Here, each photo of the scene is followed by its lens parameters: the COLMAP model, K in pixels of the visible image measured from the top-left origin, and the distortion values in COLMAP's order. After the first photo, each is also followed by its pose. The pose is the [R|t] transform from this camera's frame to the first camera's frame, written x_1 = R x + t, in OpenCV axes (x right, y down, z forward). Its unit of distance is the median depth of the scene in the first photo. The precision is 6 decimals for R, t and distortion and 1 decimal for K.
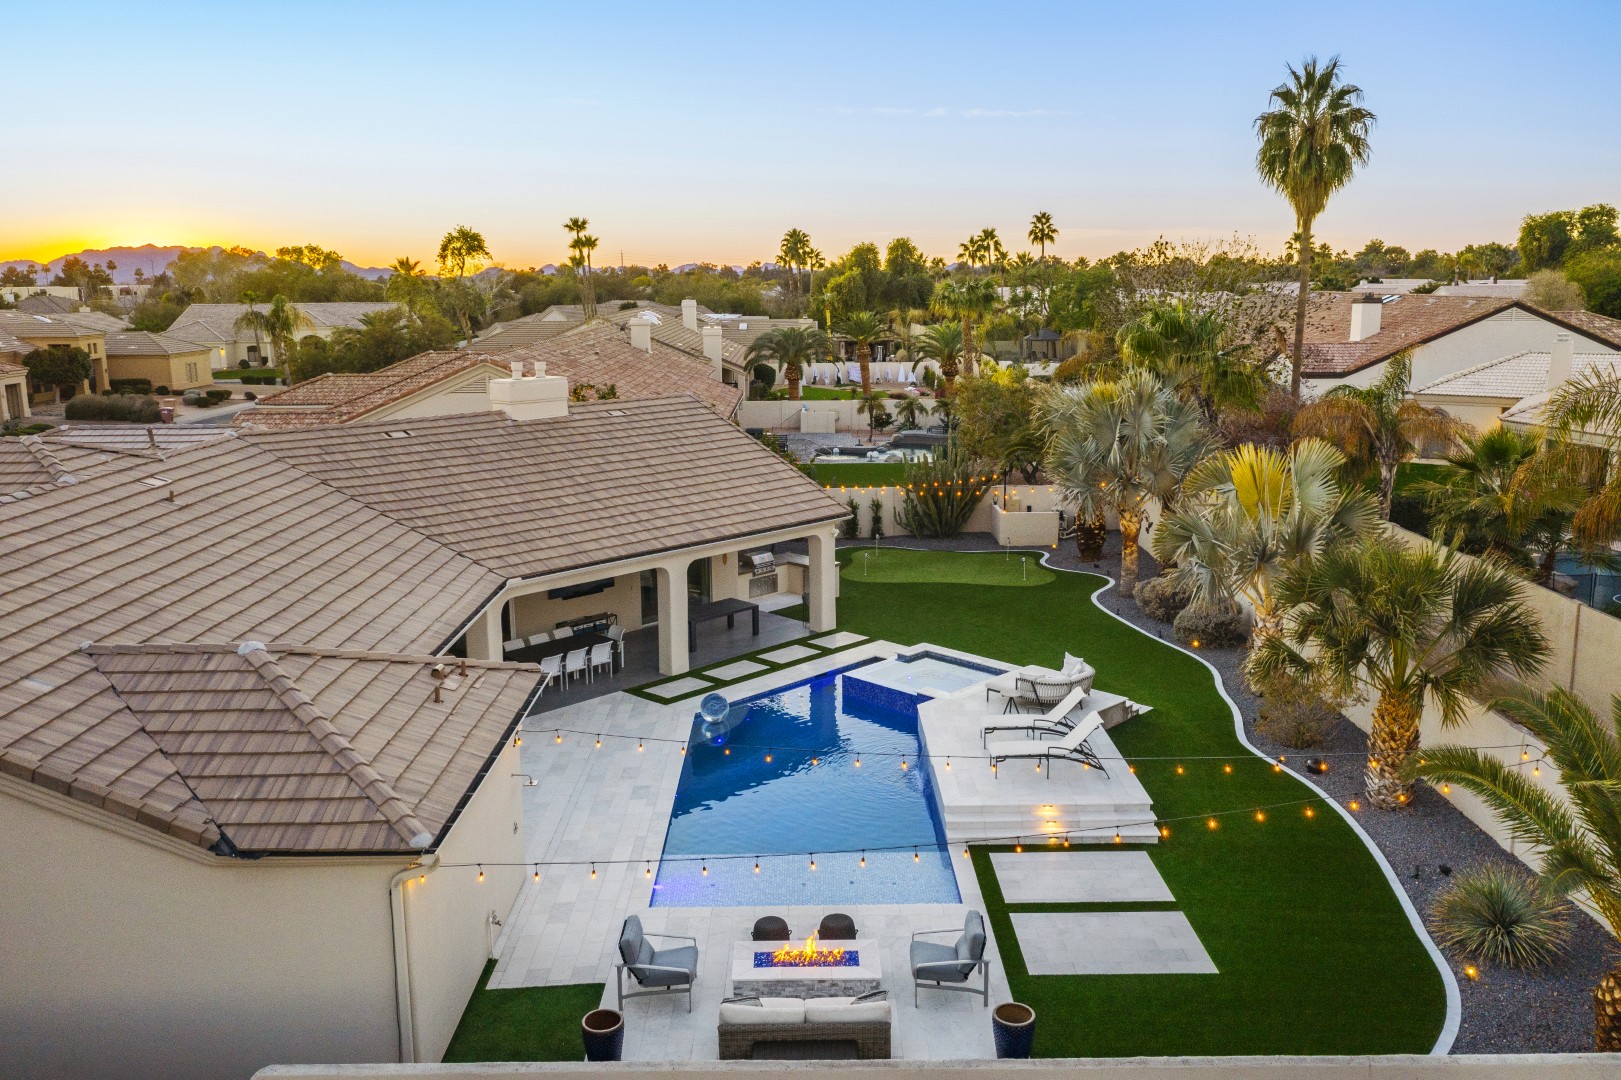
lens RADIAL K [[1255.5, 0, 812.5], [0, 1255.5, 543.1], [0, 0, 1]] dist [0.014651, -0.006774]
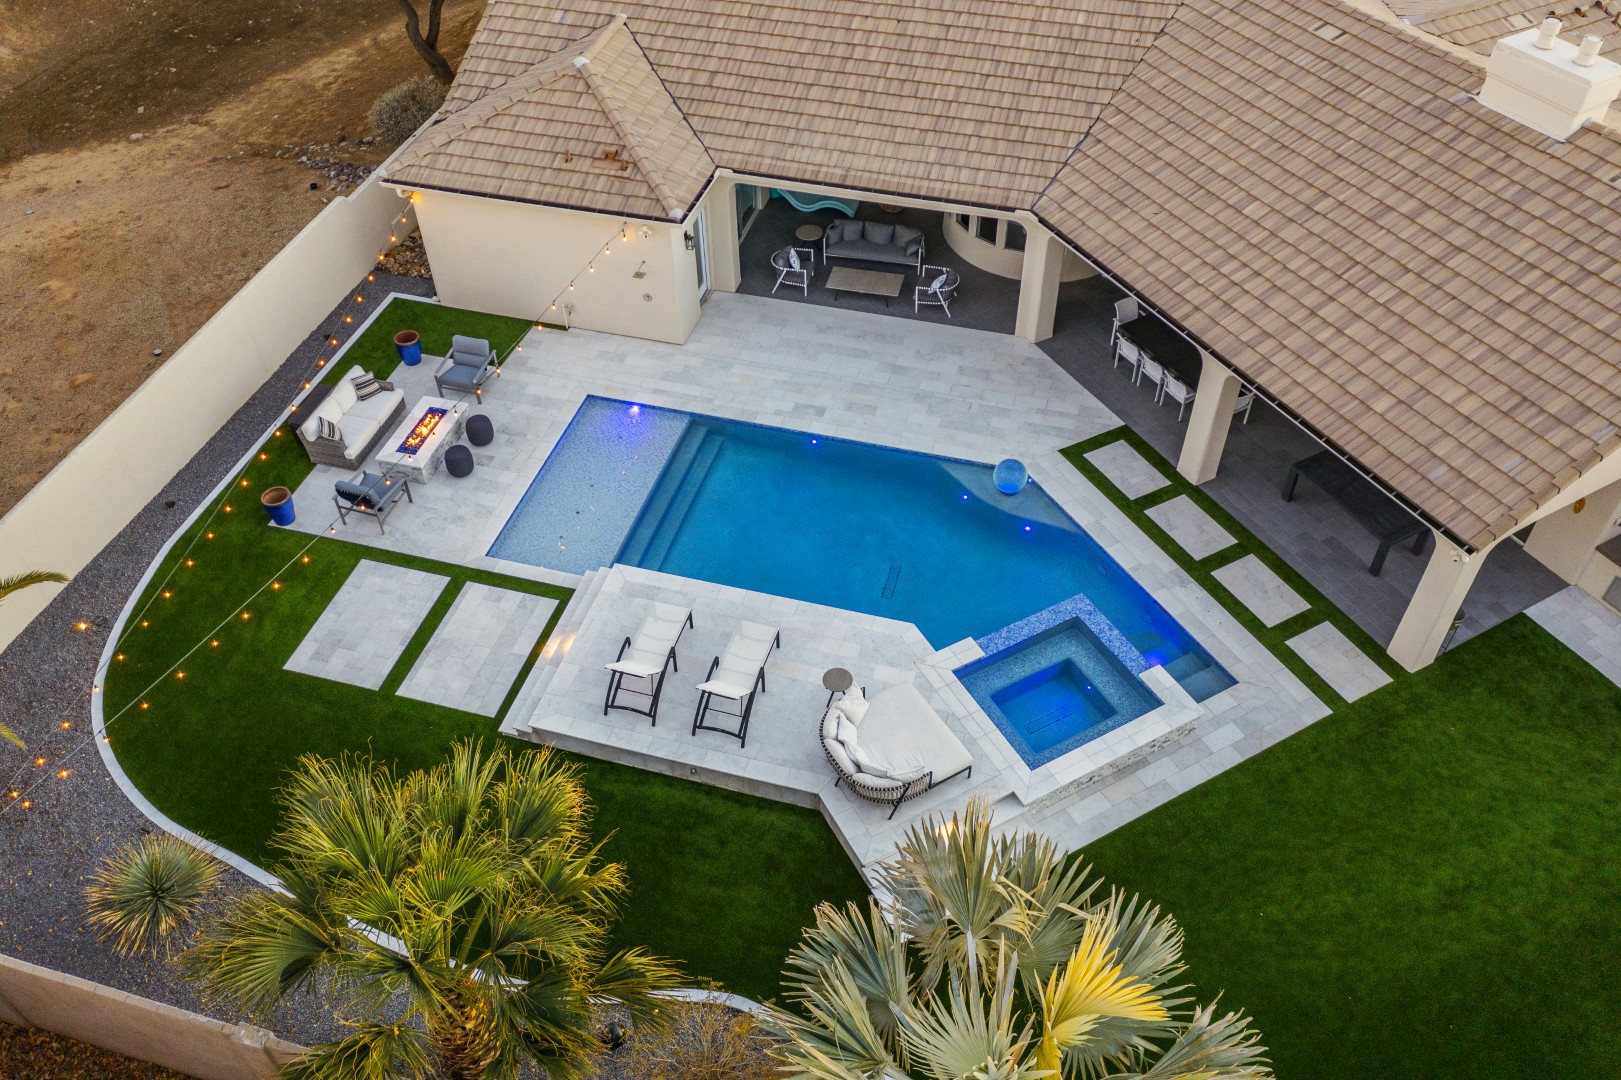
lens RADIAL K [[1288.6, 0, 814.1], [0, 1288.6, 542.8], [0, 0, 1]] dist [0.015611, -0.008039]
pose [[-0.277732, 0.693099, -0.665191, 0.764861], [-0.180945, 0.642296, 0.744792, -0.624451], [0.943464, 0.327215, -0.052973, 1.248277]]
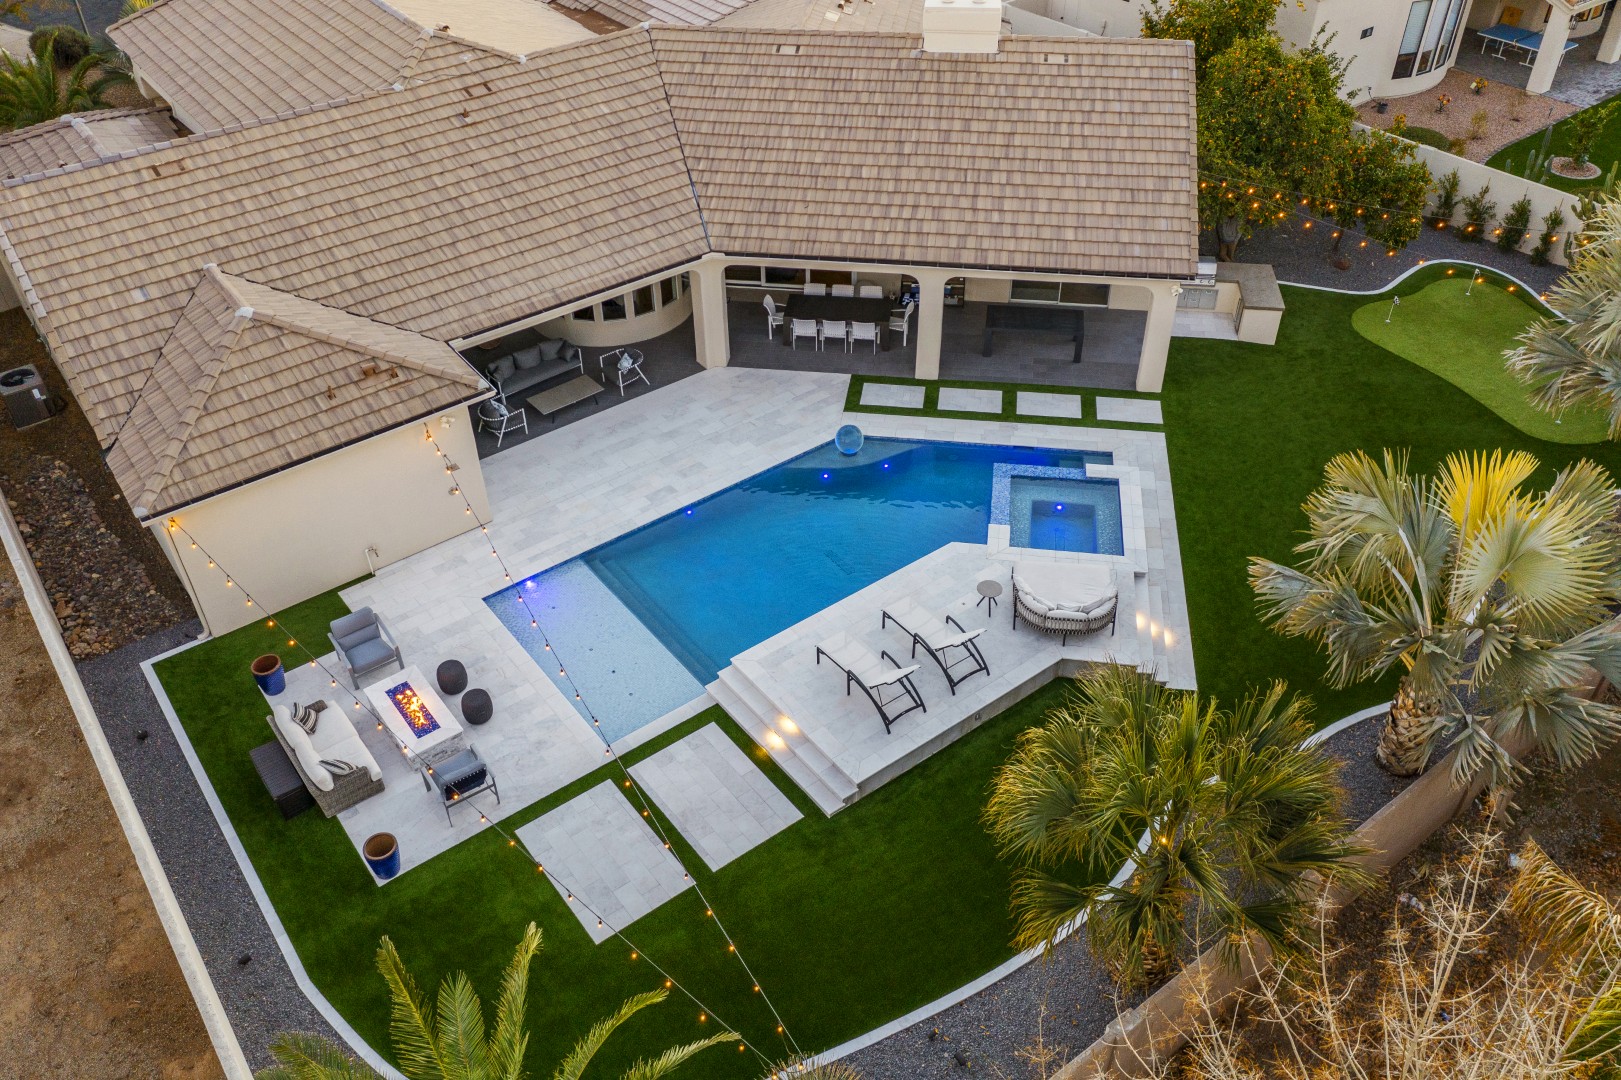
lens RADIAL K [[1288.6, 0, 820.4], [0, 1288.6, 535.8], [0, 0, 1]] dist [0.015611, -0.008039]
pose [[0.603777, 0.508714, -0.613729, 0.777006], [-0.158788, 0.831223, 0.532780, -0.469499], [0.781179, -0.224227, 0.582651, 0.482430]]
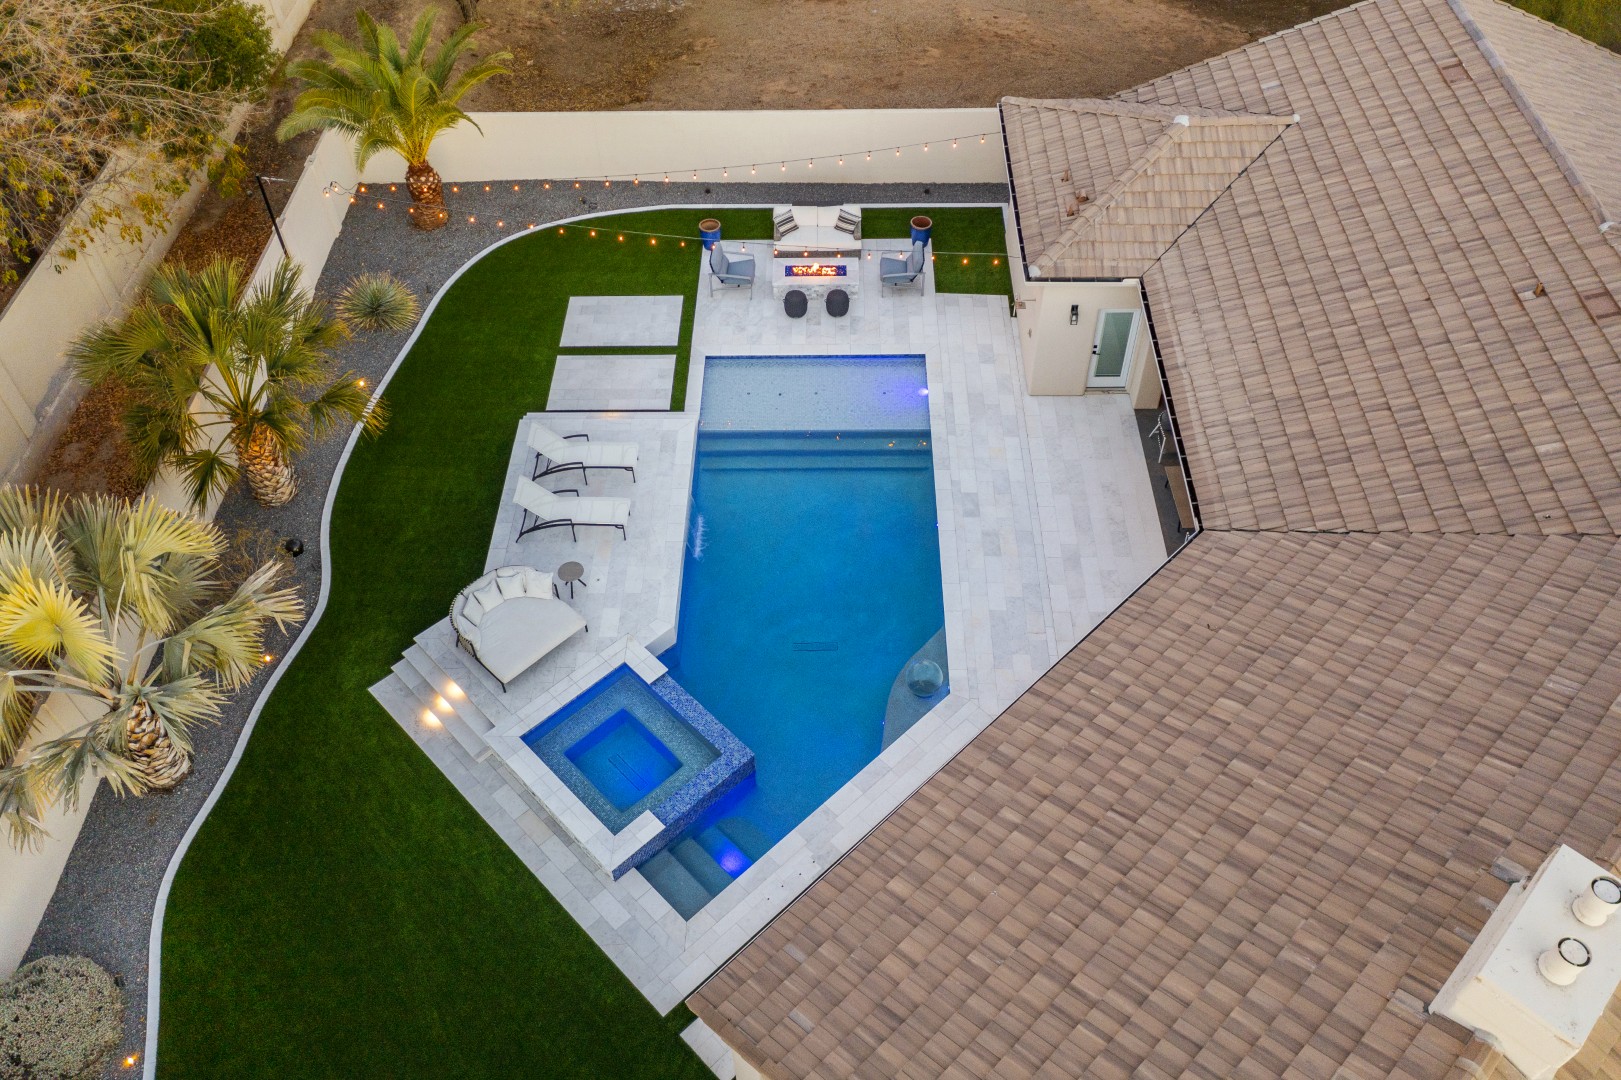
lens RADIAL K [[1288.6, 0, 806.1], [0, 1288.6, 550.8], [0, 0, 1]] dist [0.015611, -0.008039]
pose [[-0.999143, 0.004442, 0.041143, -0.050715], [0.037990, 0.492704, 0.869367, -0.811614], [-0.016410, 0.870185, -0.492451, 1.770878]]
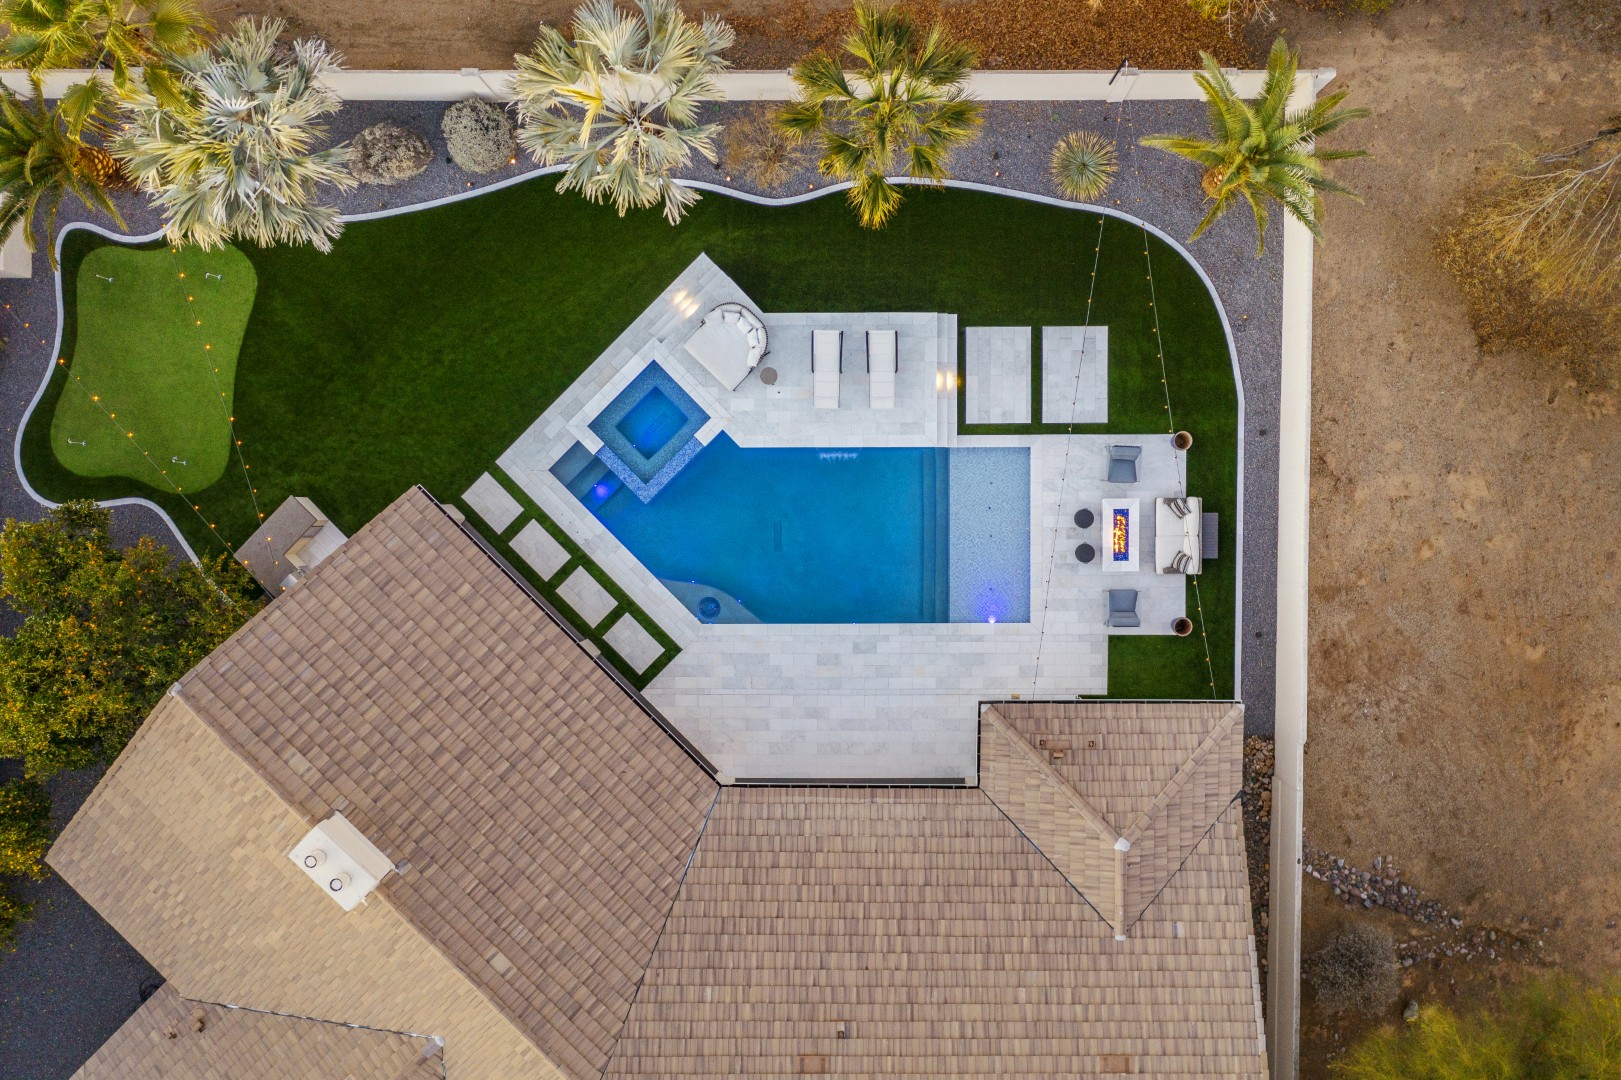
lens RADIAL K [[1288.6, 0, 831.5], [0, 1288.6, 551.4], [0, 0, 1]] dist [0.015611, -0.008039]
pose [[0.006103, -0.999873, -0.014710, -0.003455], [0.217478, -0.013031, 0.975978, -1.441662], [-0.976046, -0.009155, 0.217371, 0.810007]]
